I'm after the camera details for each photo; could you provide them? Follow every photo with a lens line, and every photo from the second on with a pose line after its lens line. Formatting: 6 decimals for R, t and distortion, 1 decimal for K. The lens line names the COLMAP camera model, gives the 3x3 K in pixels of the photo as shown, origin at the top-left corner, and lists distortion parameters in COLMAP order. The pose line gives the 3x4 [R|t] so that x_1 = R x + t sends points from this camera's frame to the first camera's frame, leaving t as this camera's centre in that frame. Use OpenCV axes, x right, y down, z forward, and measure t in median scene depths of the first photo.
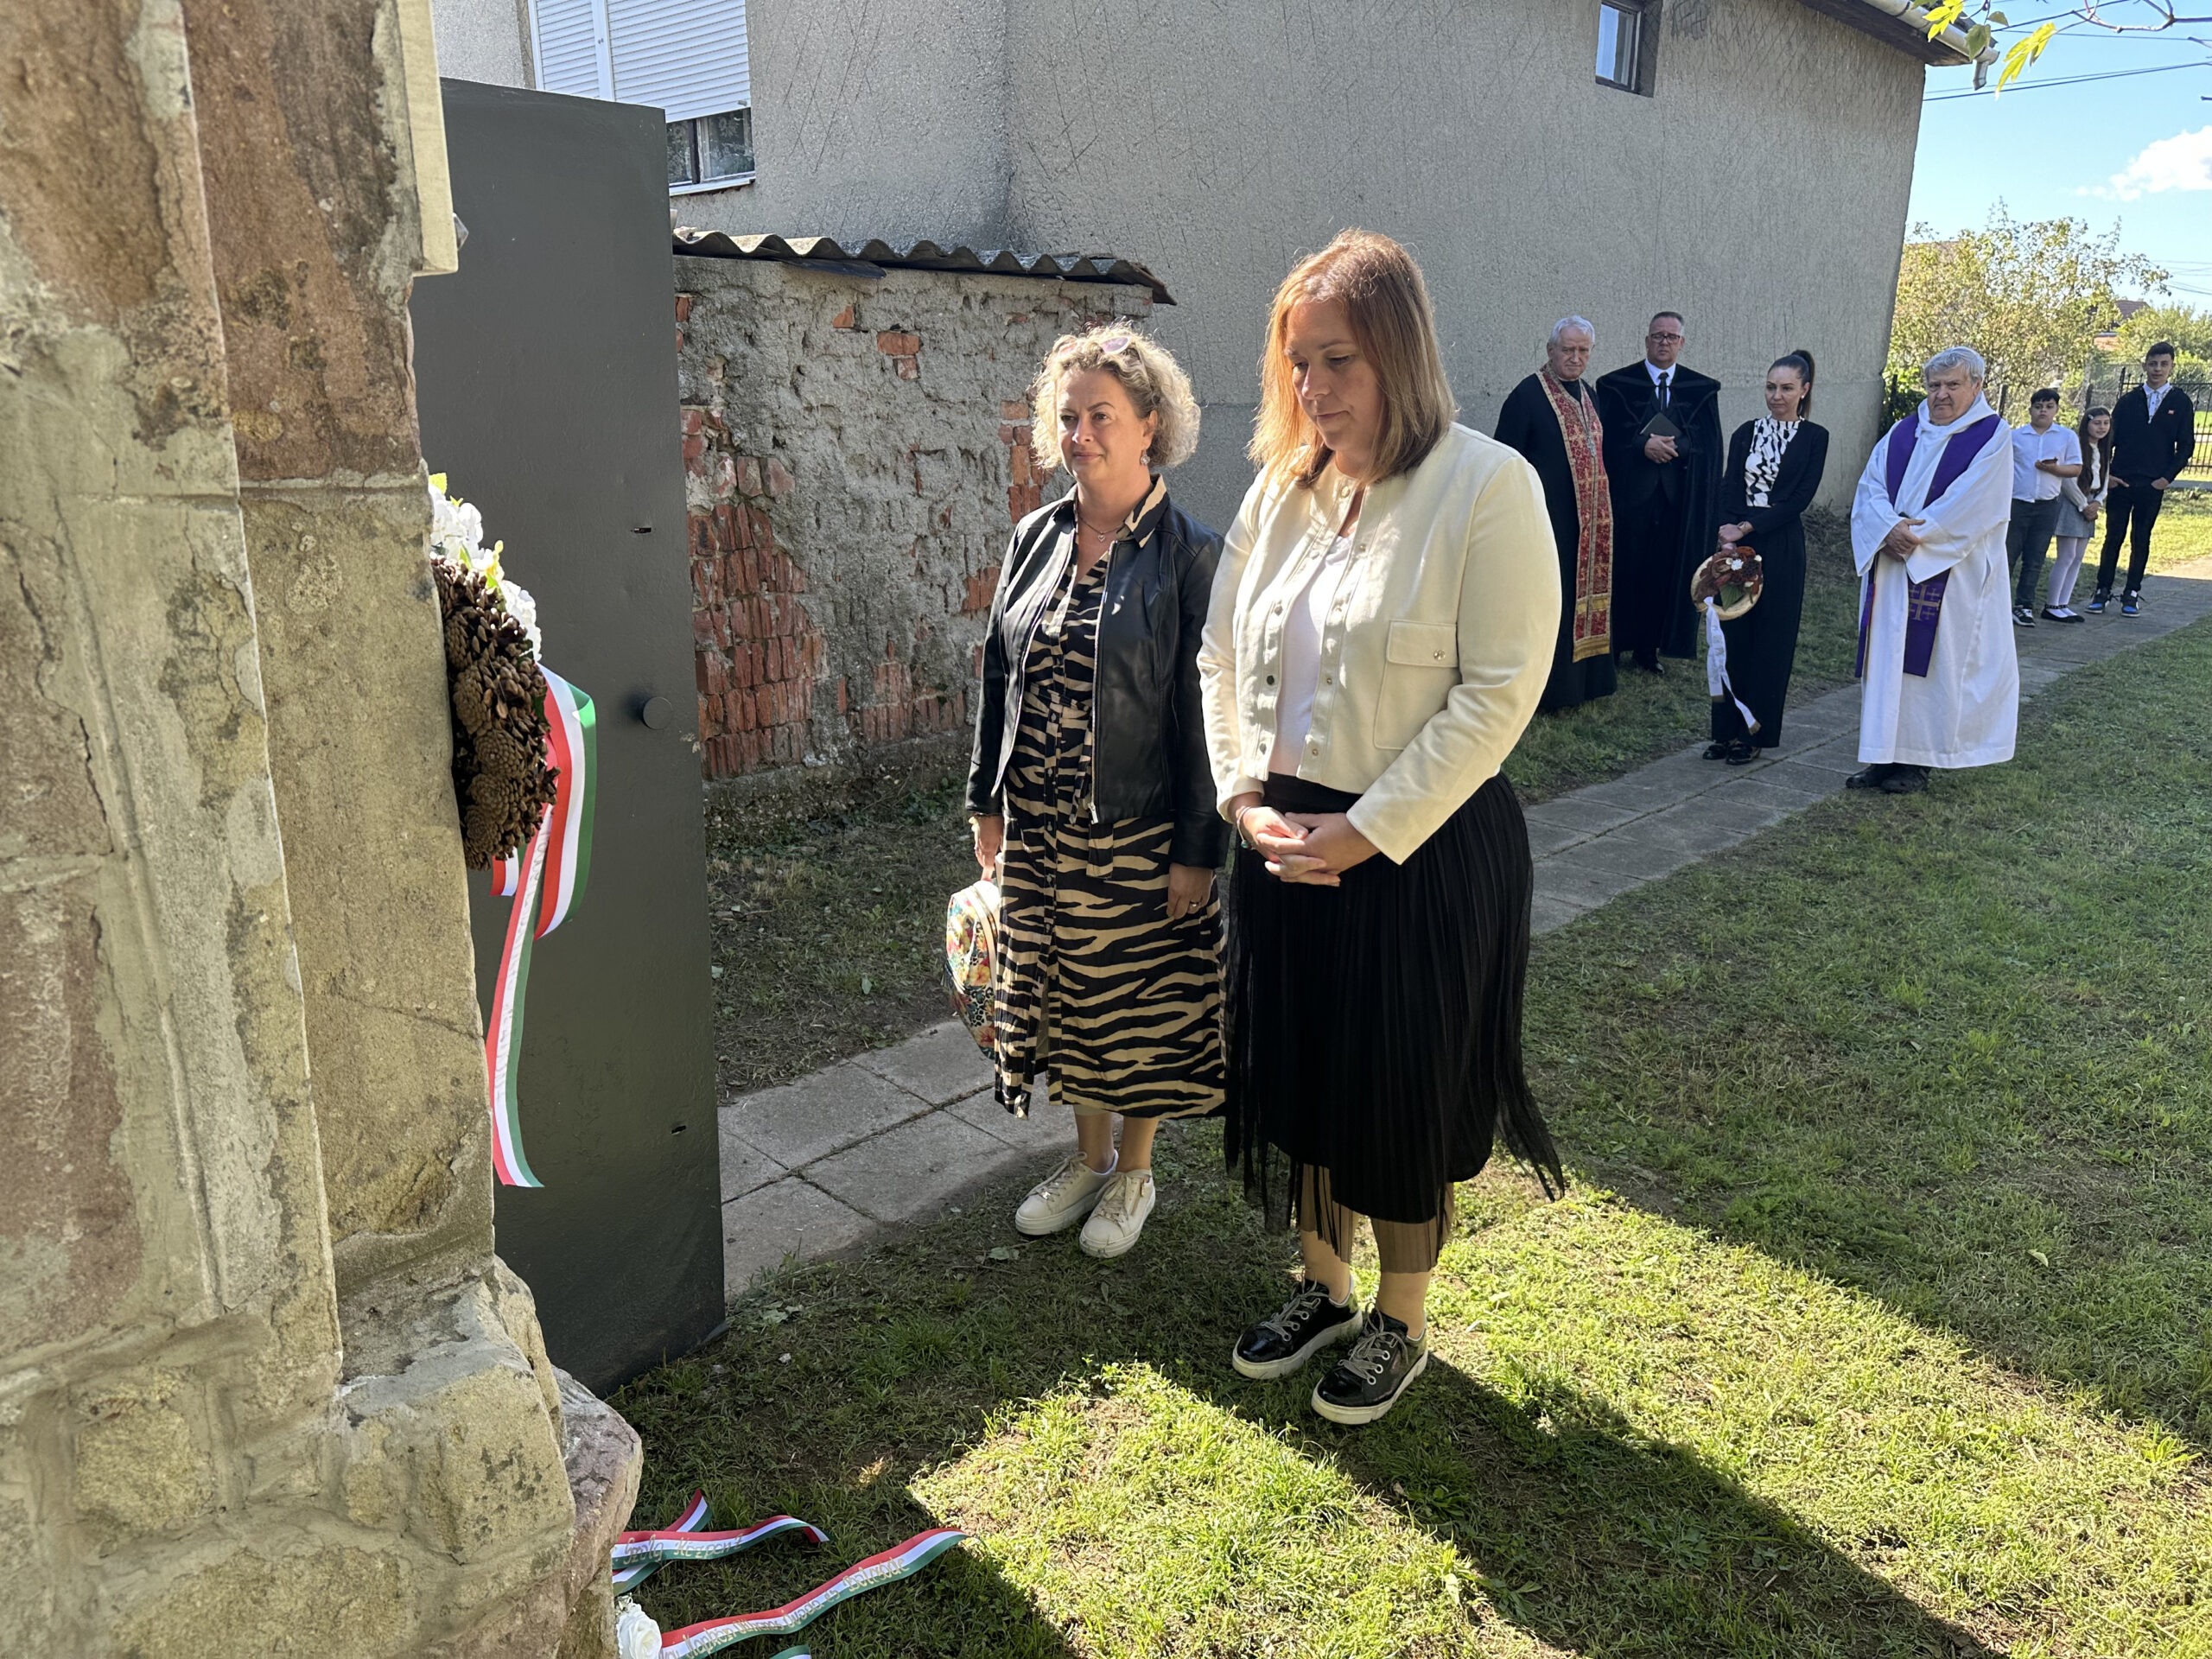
lens RADIAL K [[1542.8, 0, 1101.4], [0, 1542.8, 848.0], [0, 0, 1]] dist [0.031475, -0.033189]
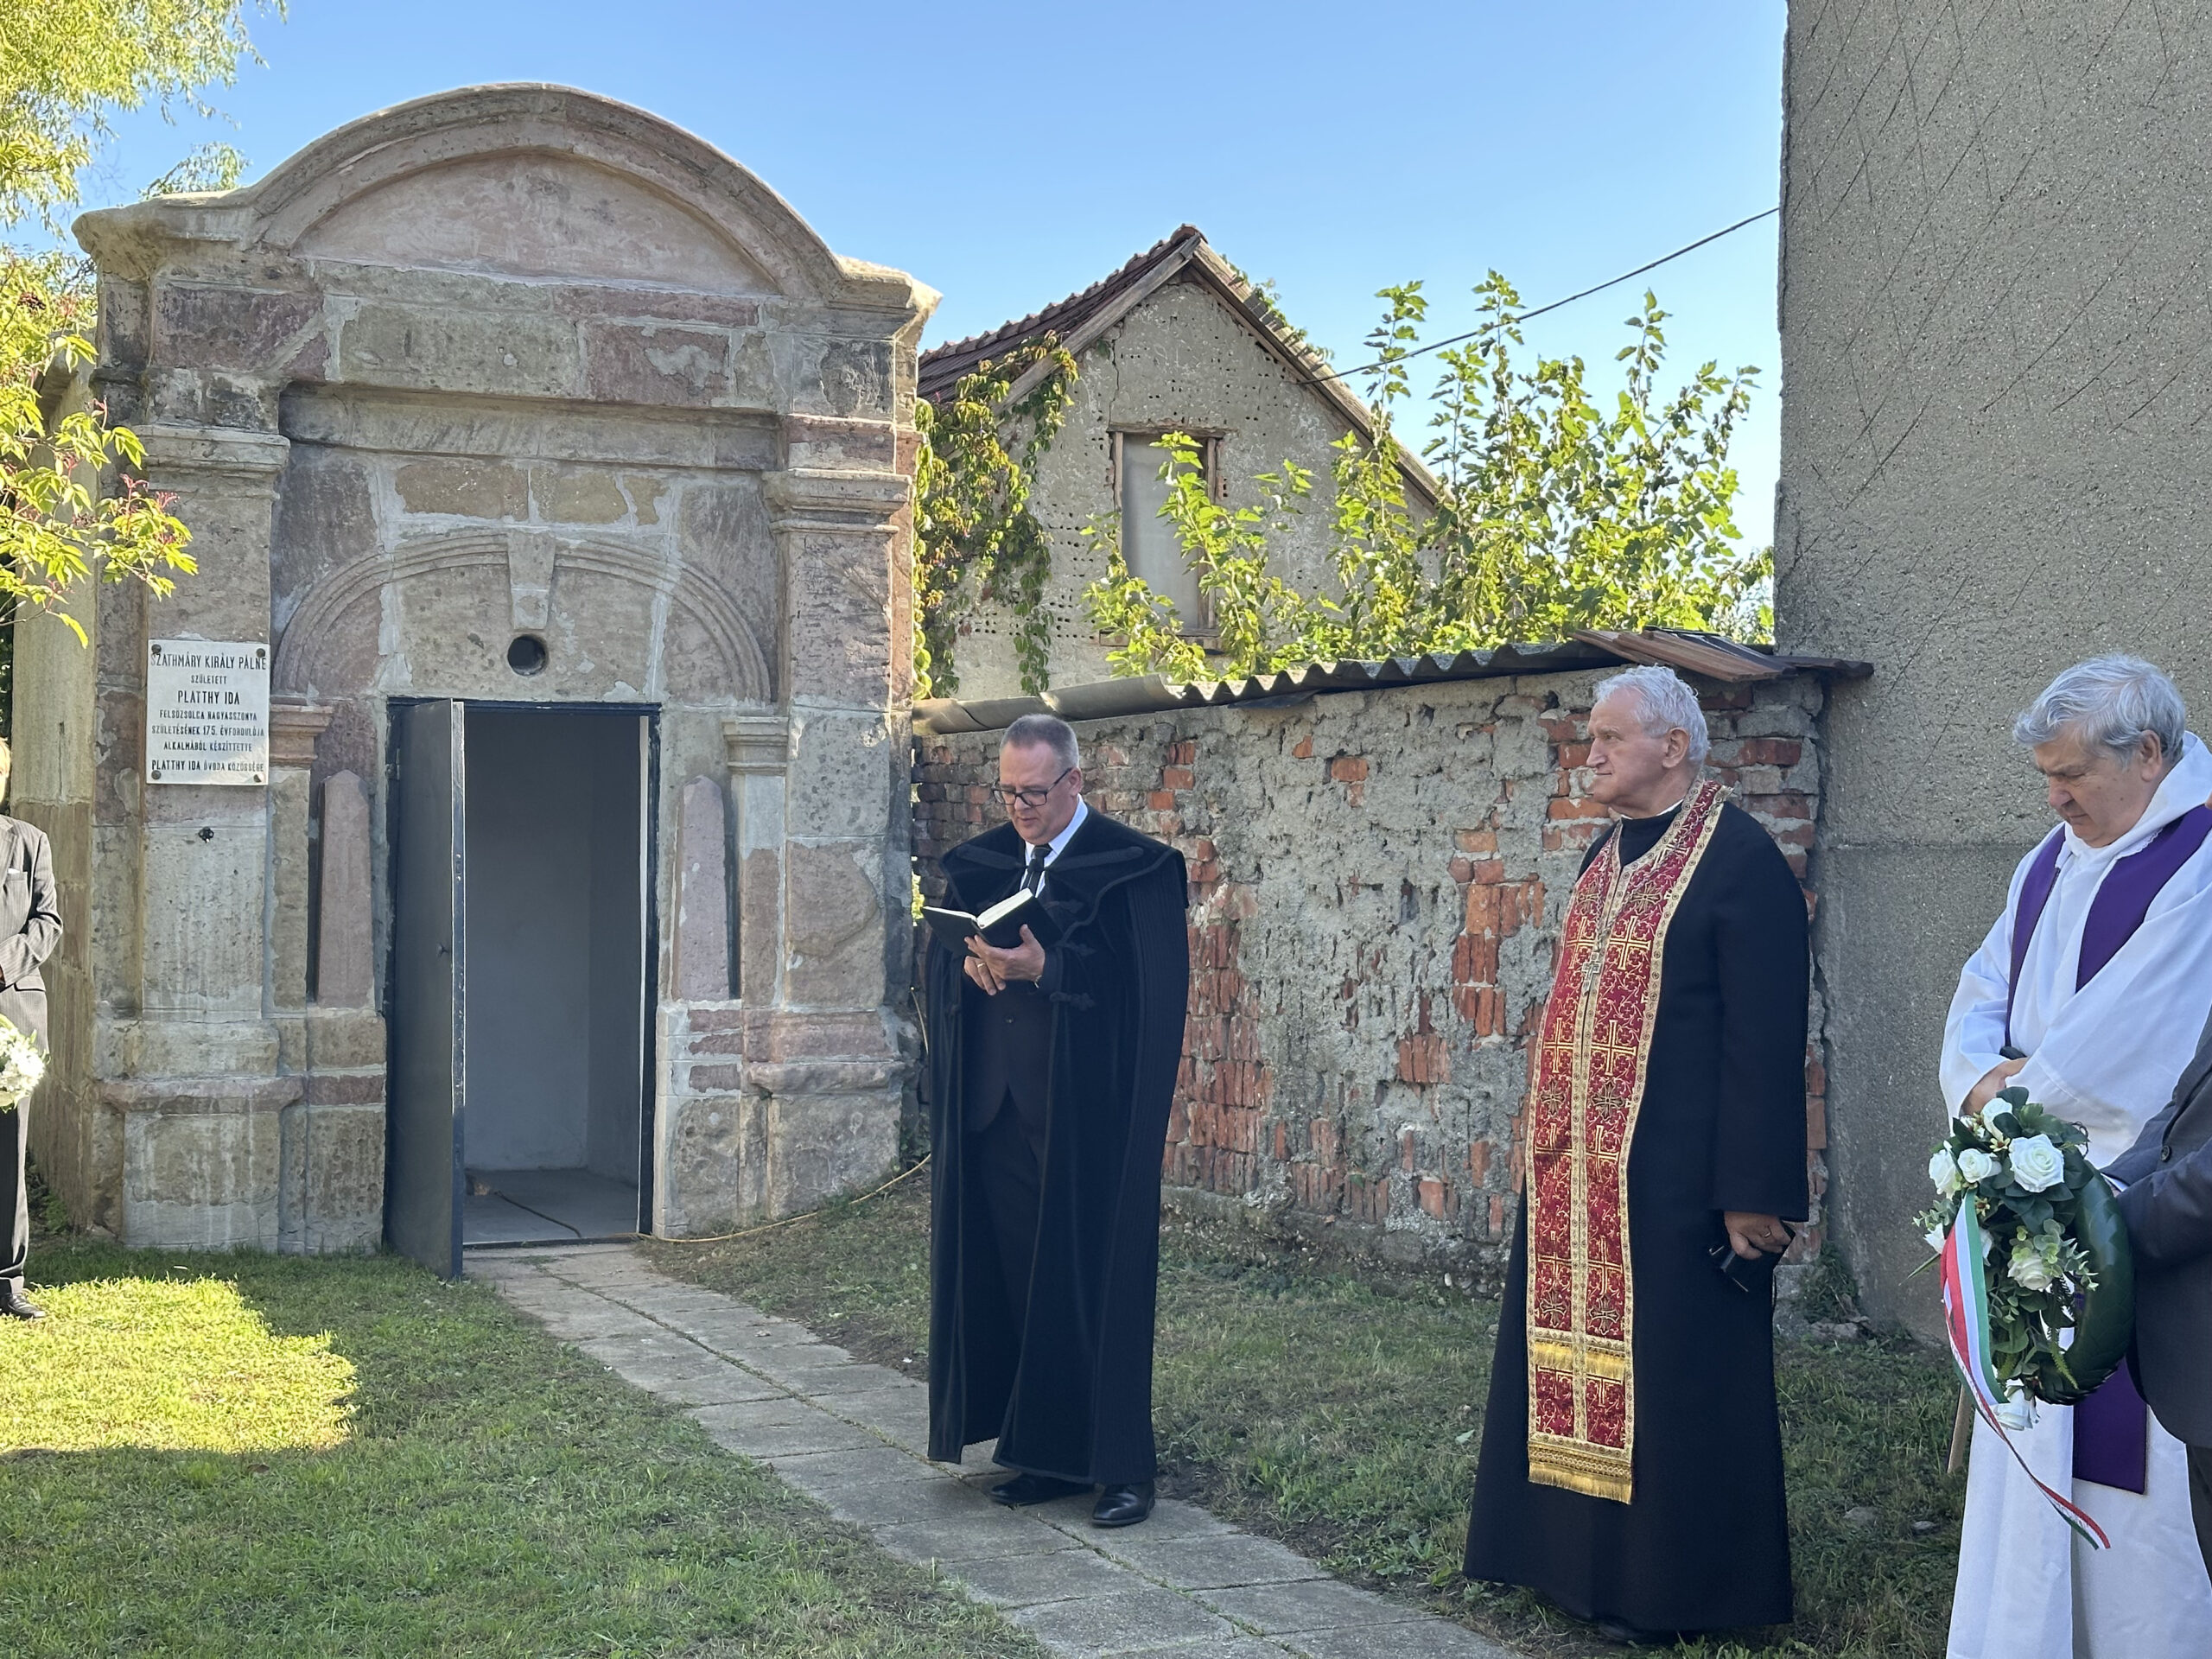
lens RADIAL K [[3071.2, 0, 1124.8], [0, 3071.2, 825.6], [0, 0, 1]] dist [0.144502, 0.000000]
pose [[-0.367639, -0.017911, -0.929796, 1.603308], [-0.276823, 0.956600, 0.091028, -0.428405], [0.887812, 0.290854, -0.356641, 1.557376]]
